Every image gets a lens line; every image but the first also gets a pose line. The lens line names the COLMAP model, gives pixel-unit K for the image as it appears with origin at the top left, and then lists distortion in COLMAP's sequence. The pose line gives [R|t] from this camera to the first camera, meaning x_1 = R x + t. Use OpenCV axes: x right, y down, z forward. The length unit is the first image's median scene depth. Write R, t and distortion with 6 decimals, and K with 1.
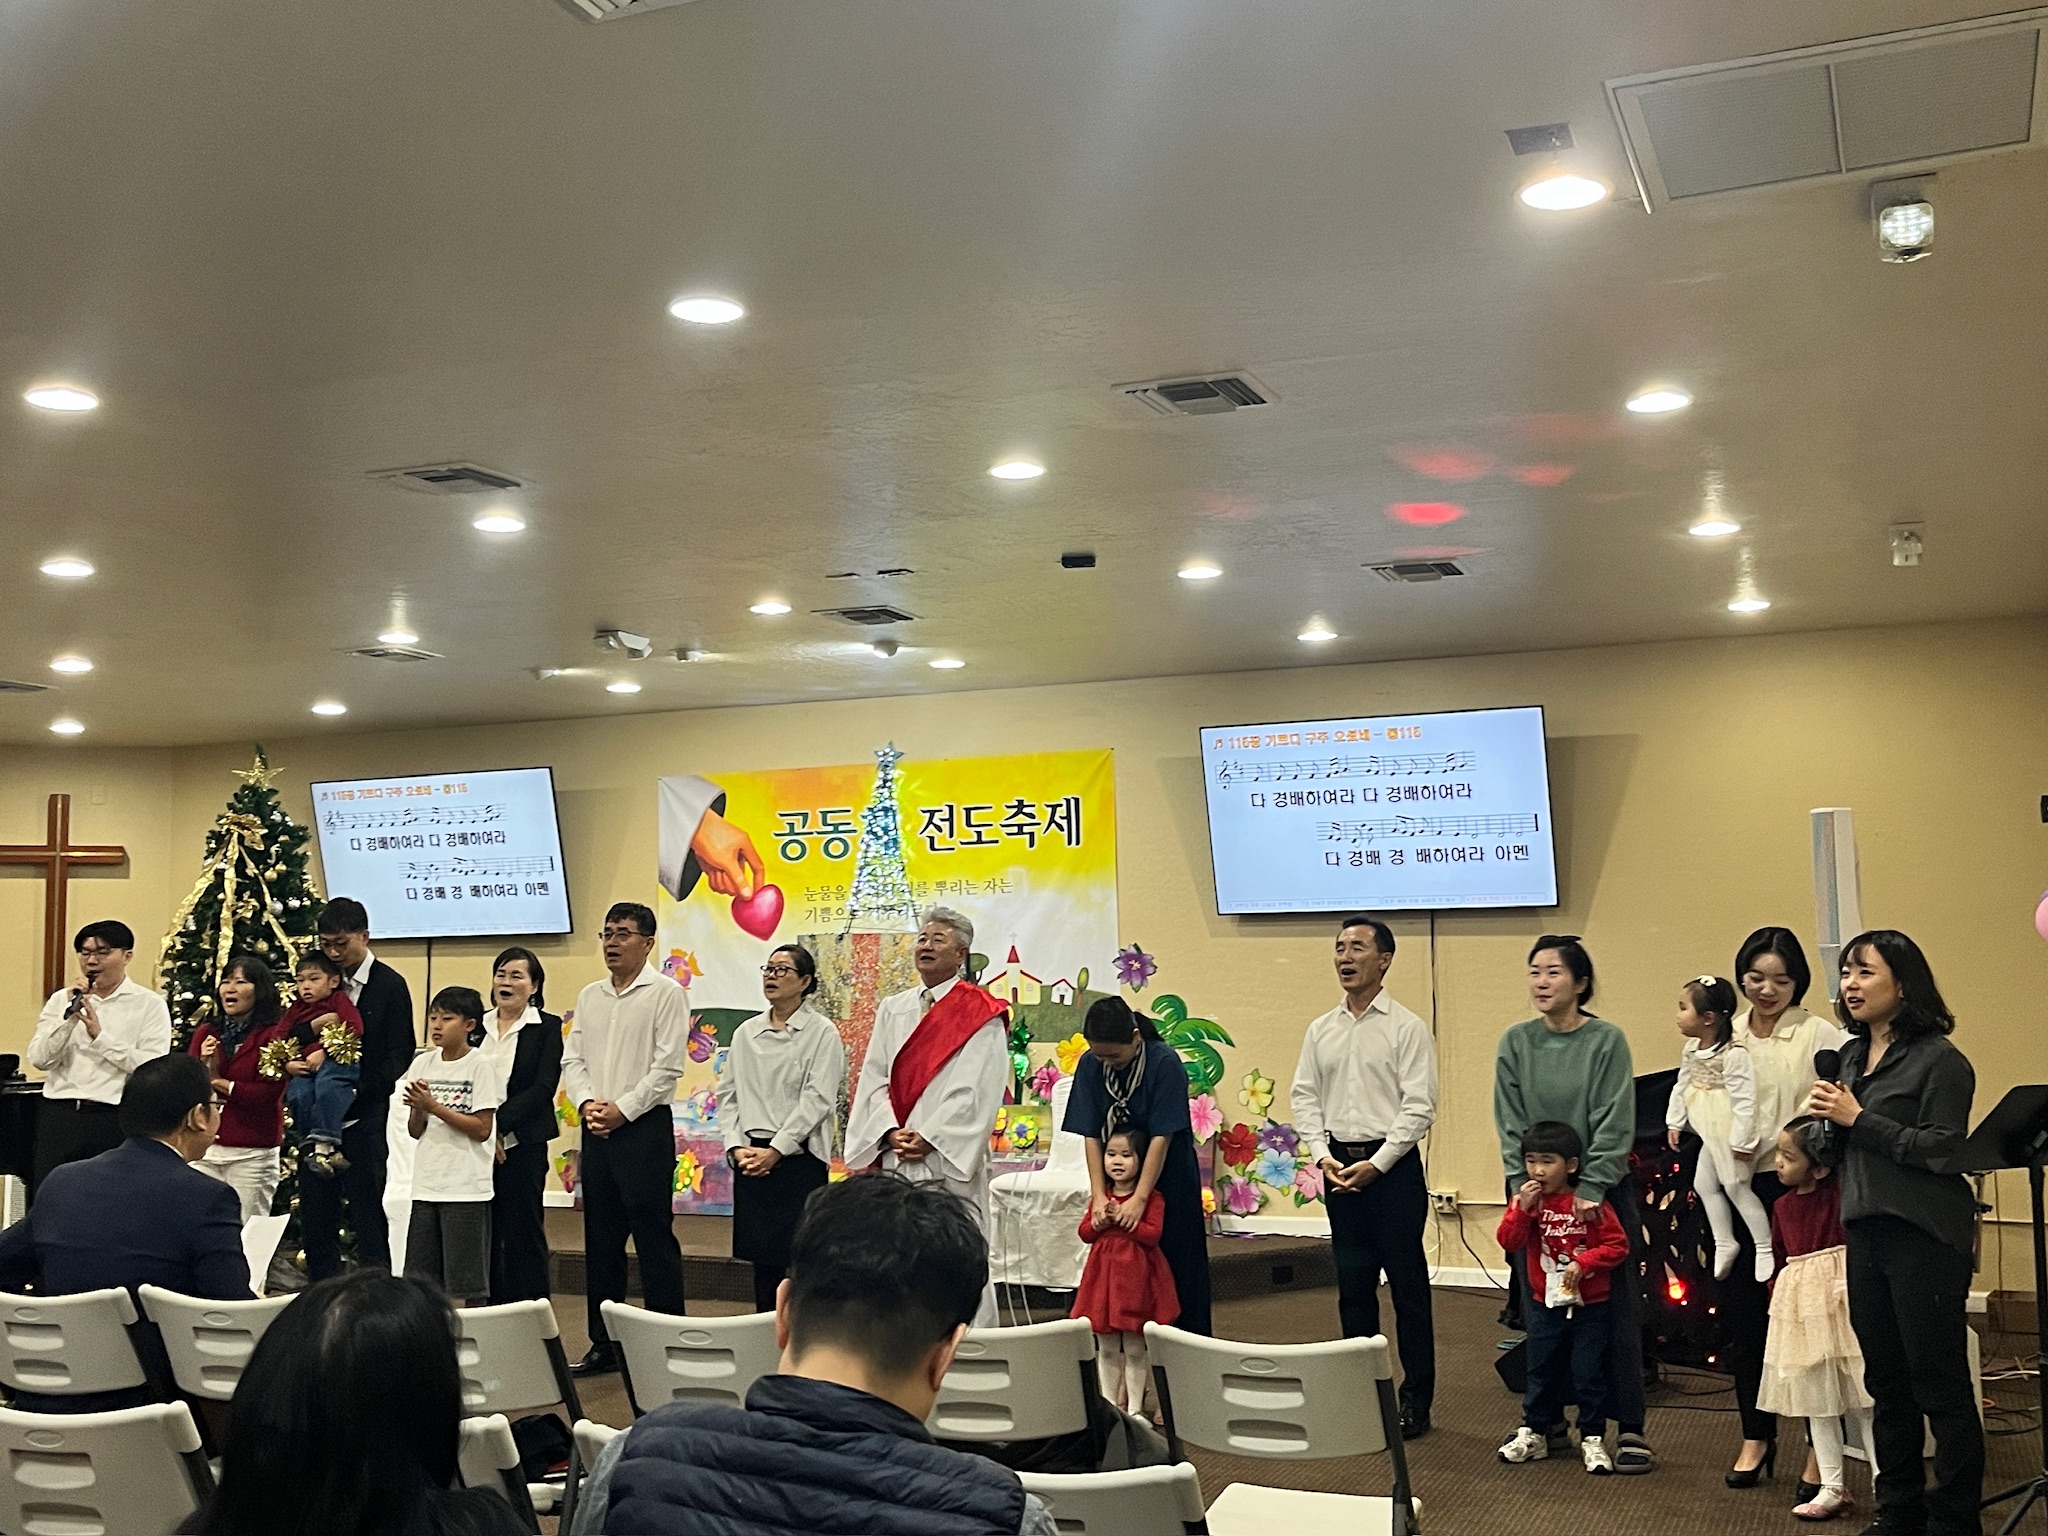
lens RADIAL K [[2110.1, 0, 1024.0], [0, 2110.1, 768.0], [0, 0, 1]] dist [0.033943, -0.008419]
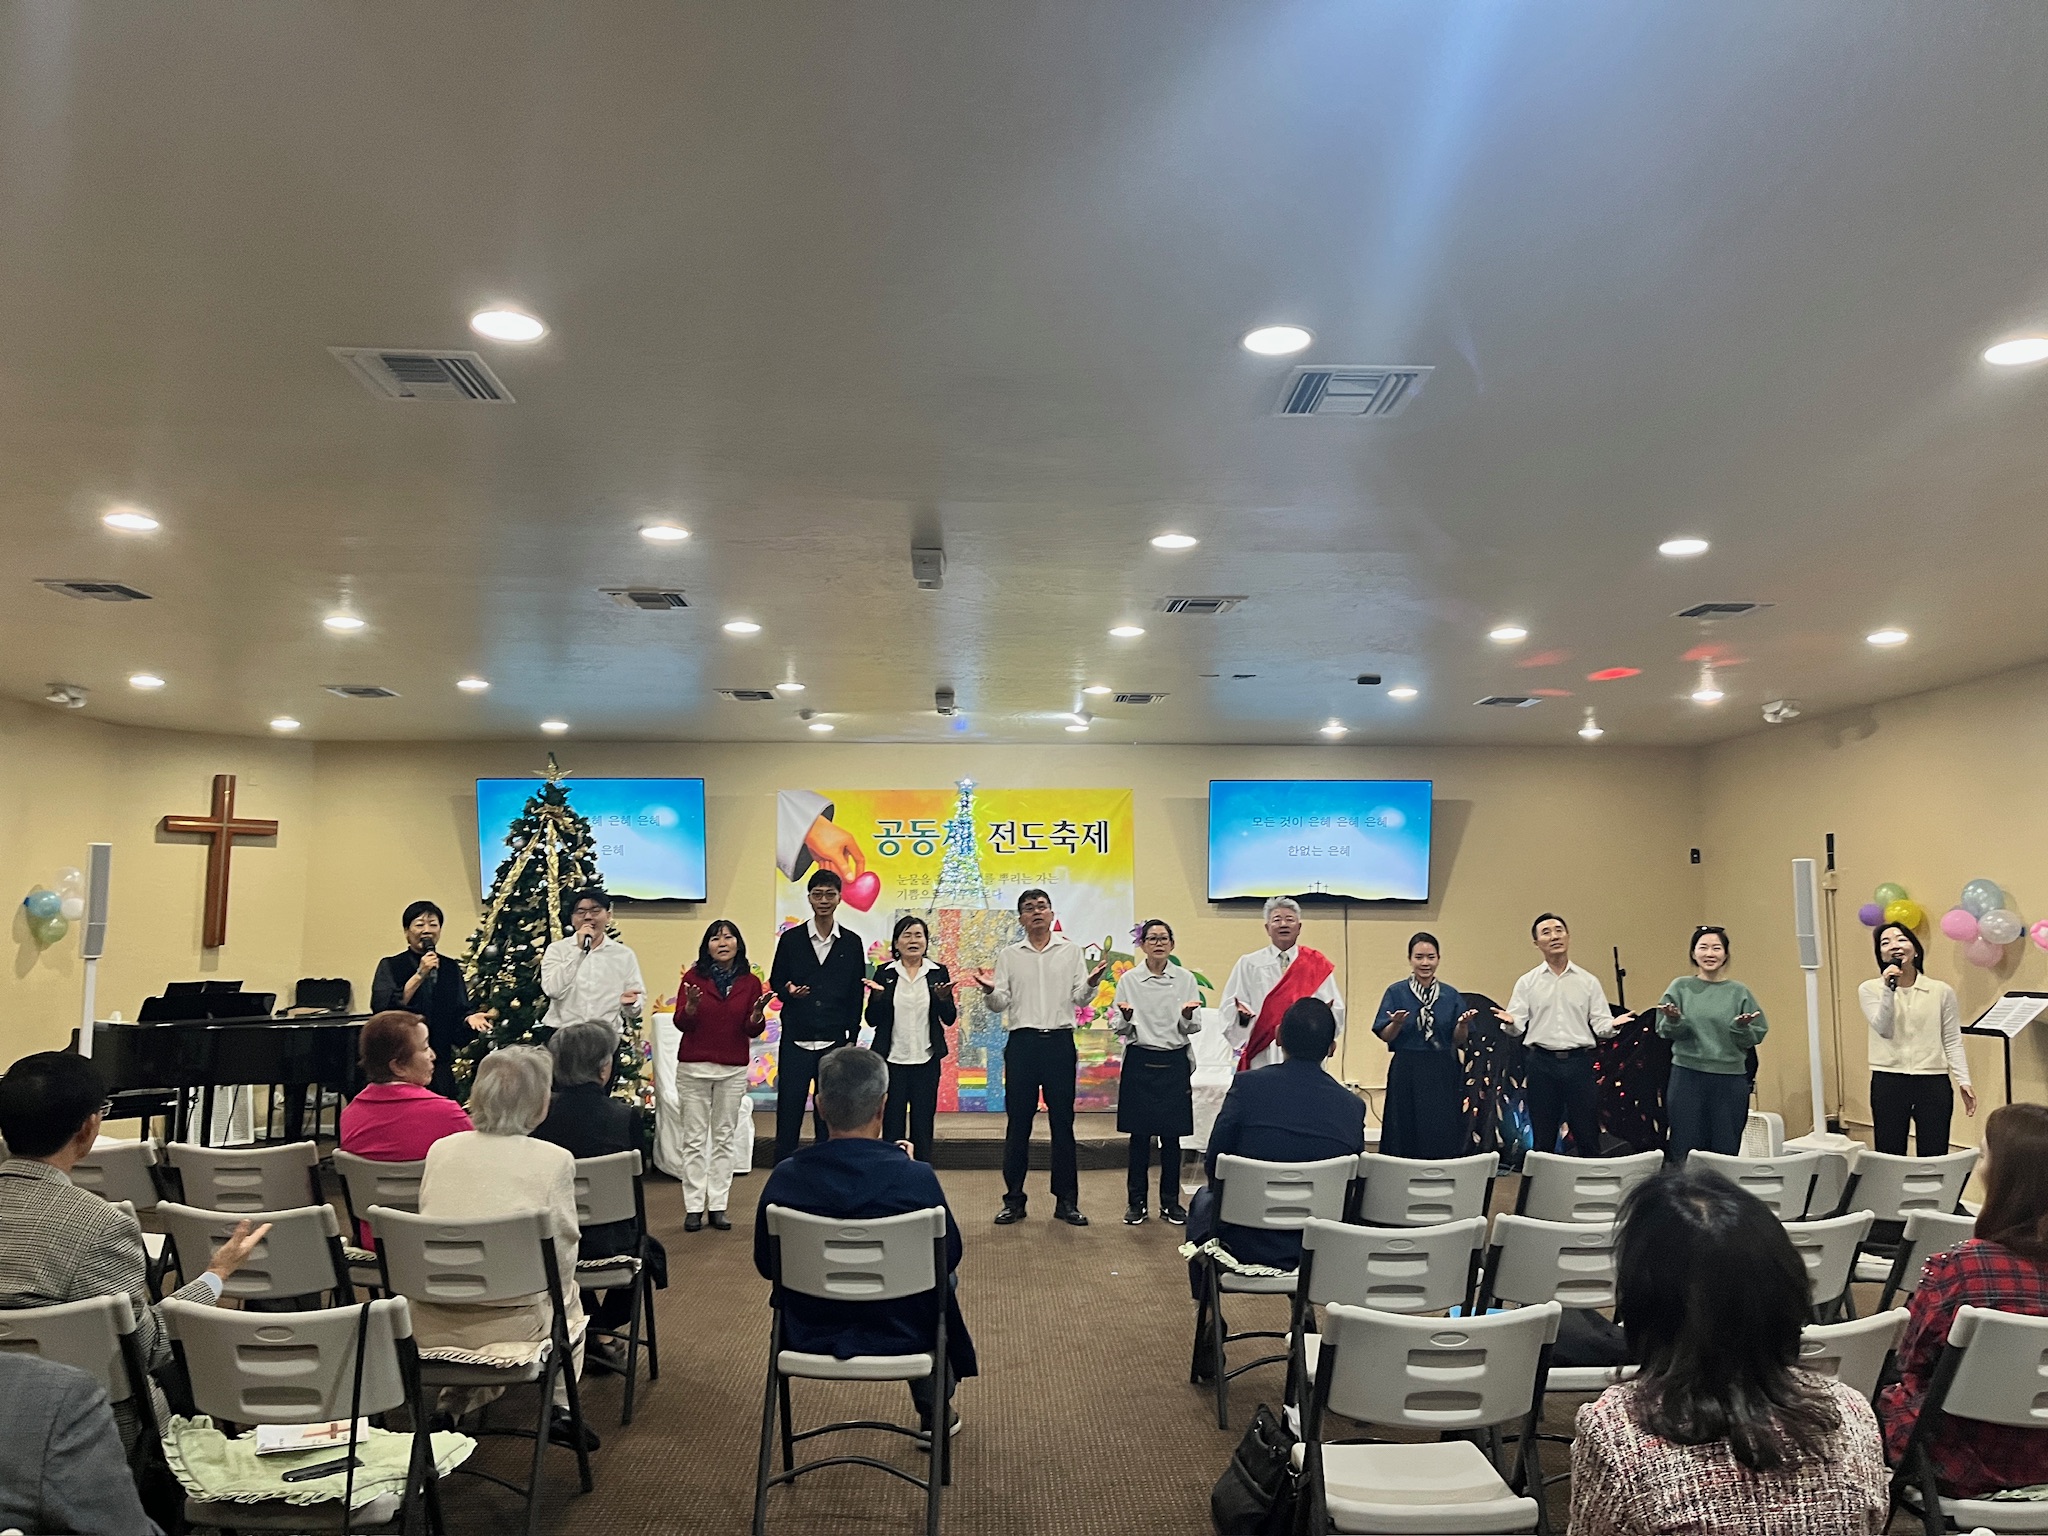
lens RADIAL K [[1488.7, 0, 1024.0], [0, 1488.7, 768.0], [0, 0, 1]] dist [0.054366, -0.077547]
pose [[0.918001, 0.059093, 0.392150, -0.467941], [-0.053920, 0.998252, -0.024203, 0.005576], [-0.392894, 0.001073, 0.919583, 0.062452]]
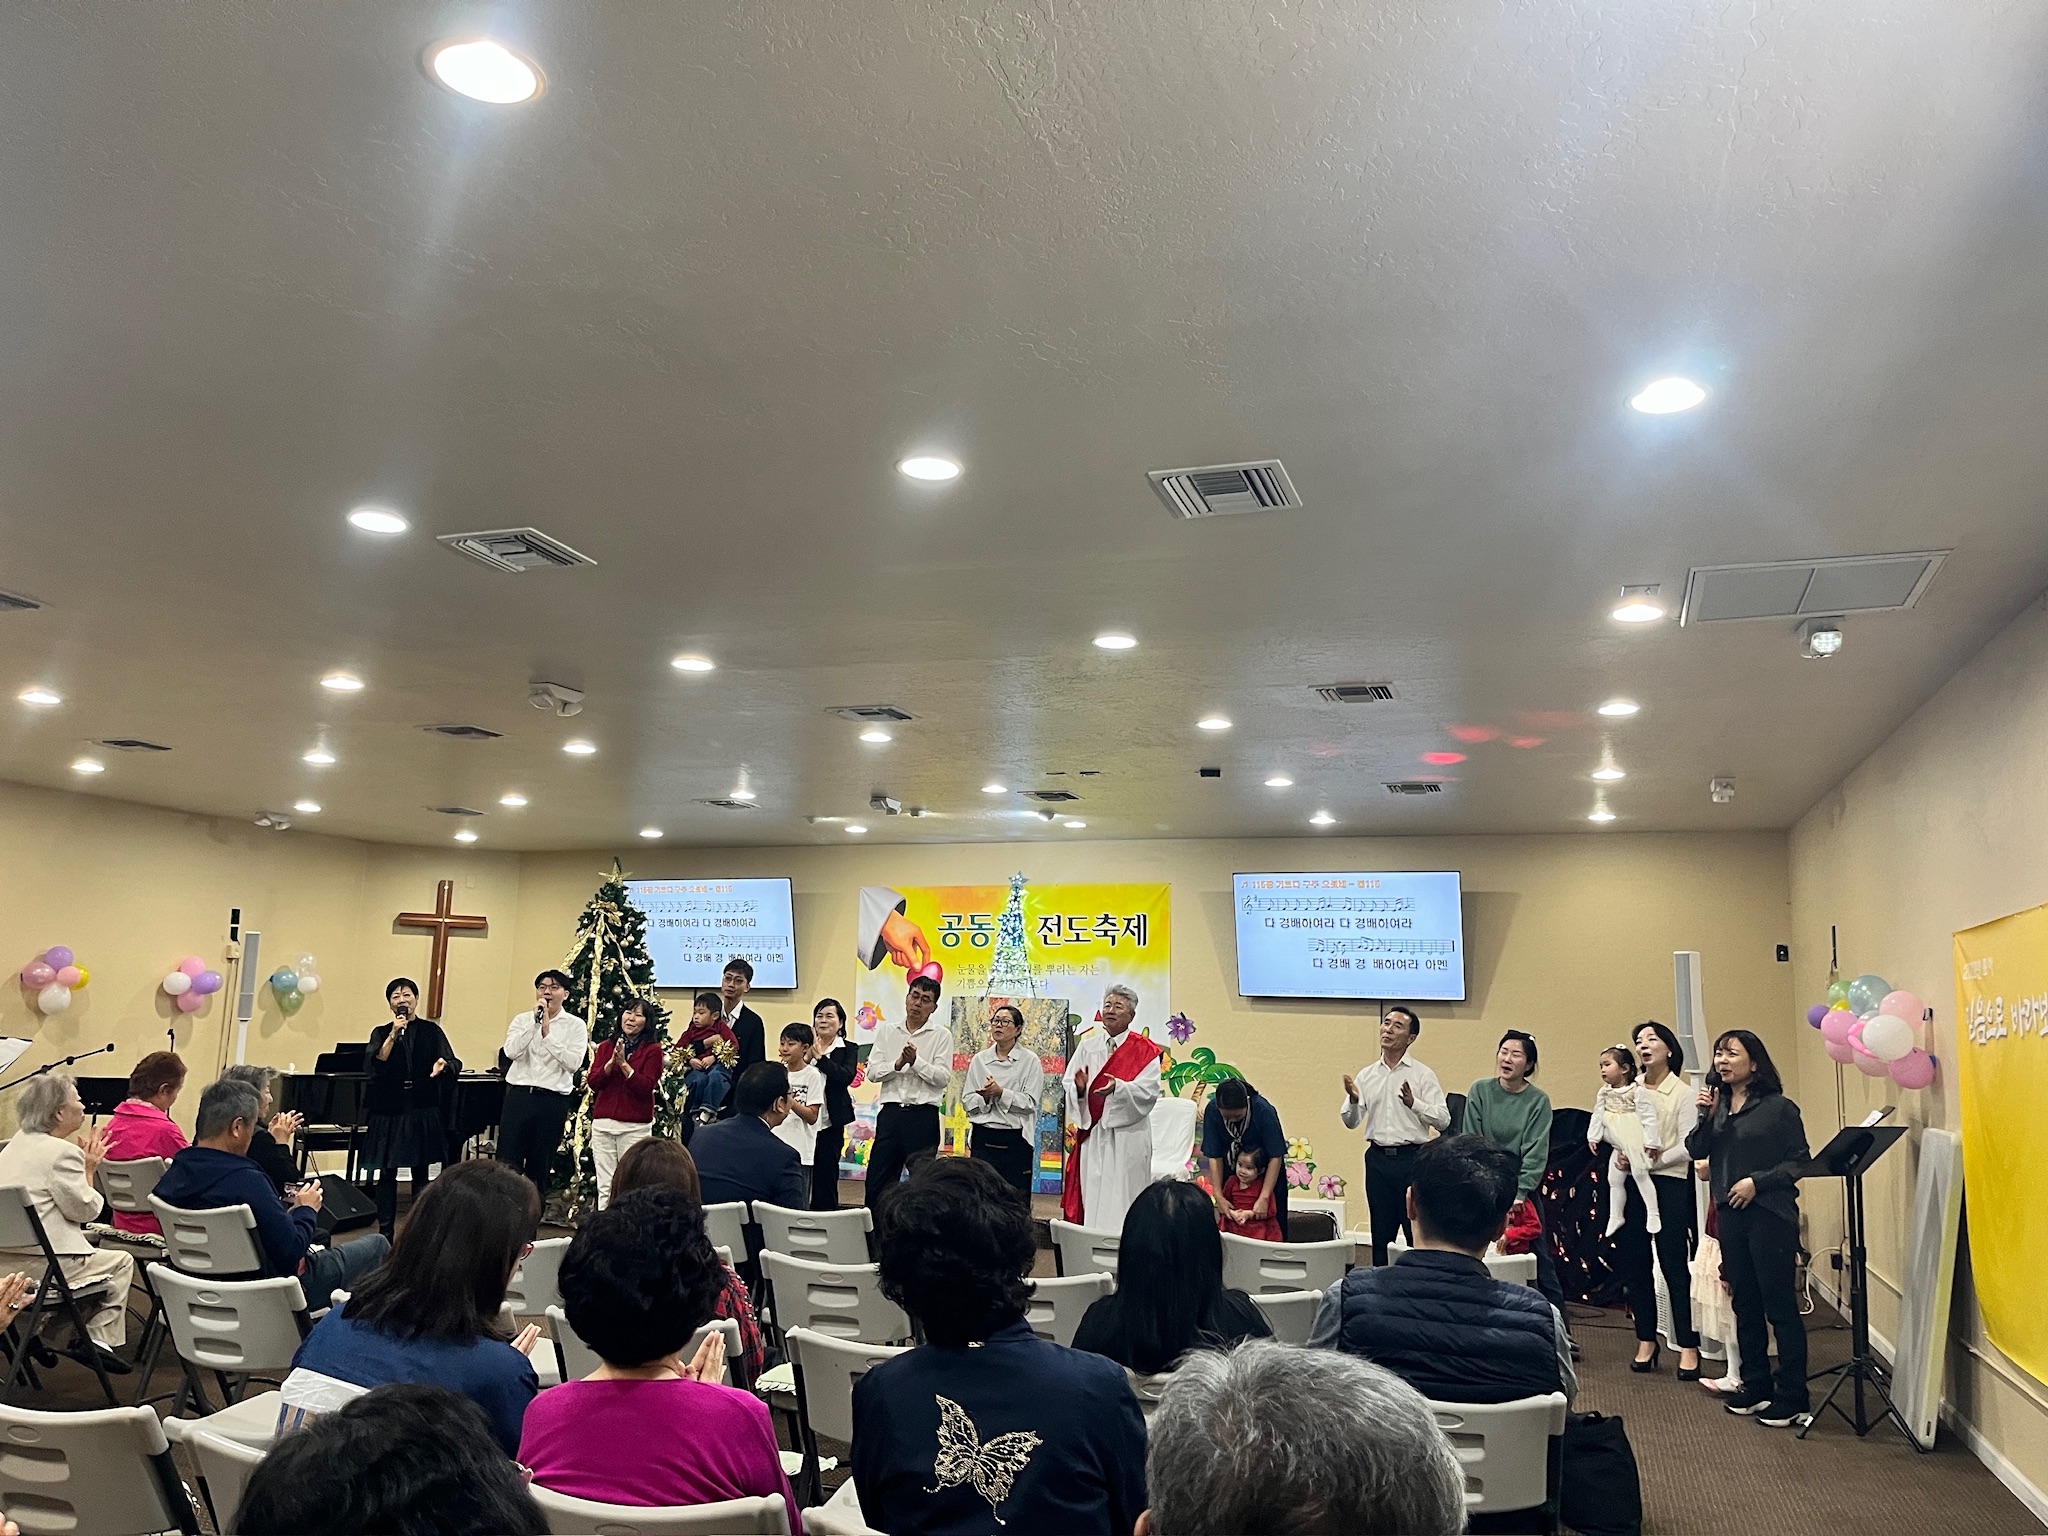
lens RADIAL K [[1488.7, 0, 1024.0], [0, 1488.7, 768.0], [0, 0, 1]] dist [0.054366, -0.077547]
pose [[0.997932, 0.049156, 0.041420, -0.119920], [-0.045961, 0.996135, -0.074845, -0.007496], [-0.044939, 0.072786, 0.996335, -0.091644]]
